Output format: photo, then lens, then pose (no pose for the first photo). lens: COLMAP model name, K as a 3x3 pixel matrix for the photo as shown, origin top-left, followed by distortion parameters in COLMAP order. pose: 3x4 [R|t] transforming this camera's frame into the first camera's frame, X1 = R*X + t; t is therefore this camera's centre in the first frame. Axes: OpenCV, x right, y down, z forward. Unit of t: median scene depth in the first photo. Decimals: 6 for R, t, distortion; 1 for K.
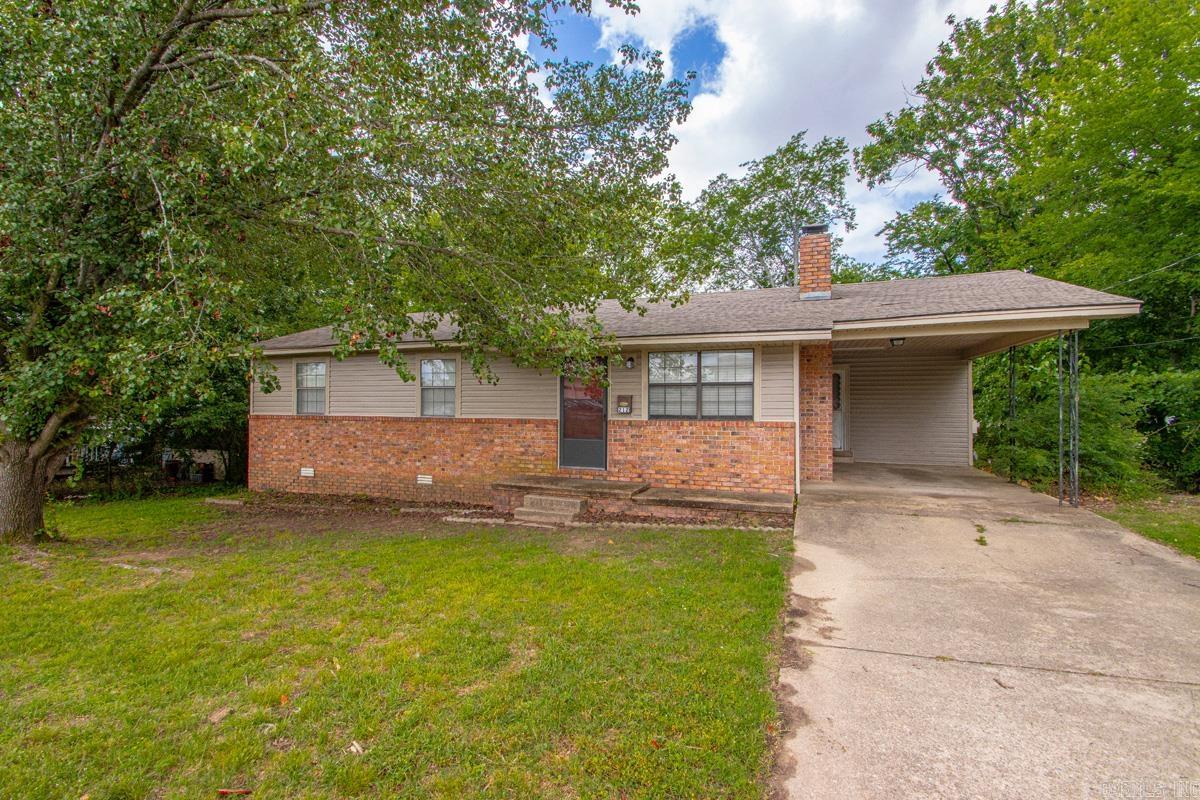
lens RADIAL K [[539.2, 0, 595.5], [0, 539.2, 400.1], [0, 0, 1]] dist [0.019255, -0.018474]
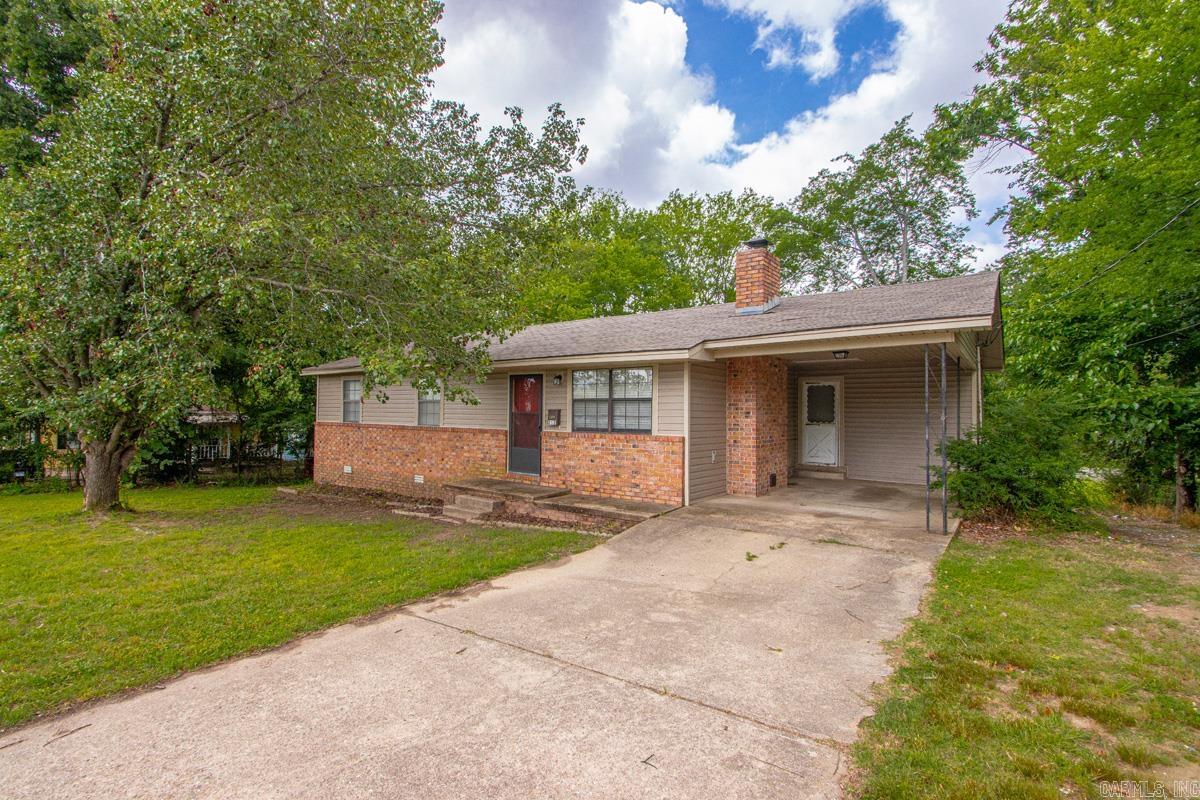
lens RADIAL K [[539.2, 0, 595.5], [0, 539.2, 400.1], [0, 0, 1]] dist [0.019255, -0.018474]
pose [[0.964471, 0.000904, -0.264189, 0.446699], [-0.004132, 0.999923, -0.011662, -0.015895], [0.264158, 0.012339, 0.964400, -0.047347]]
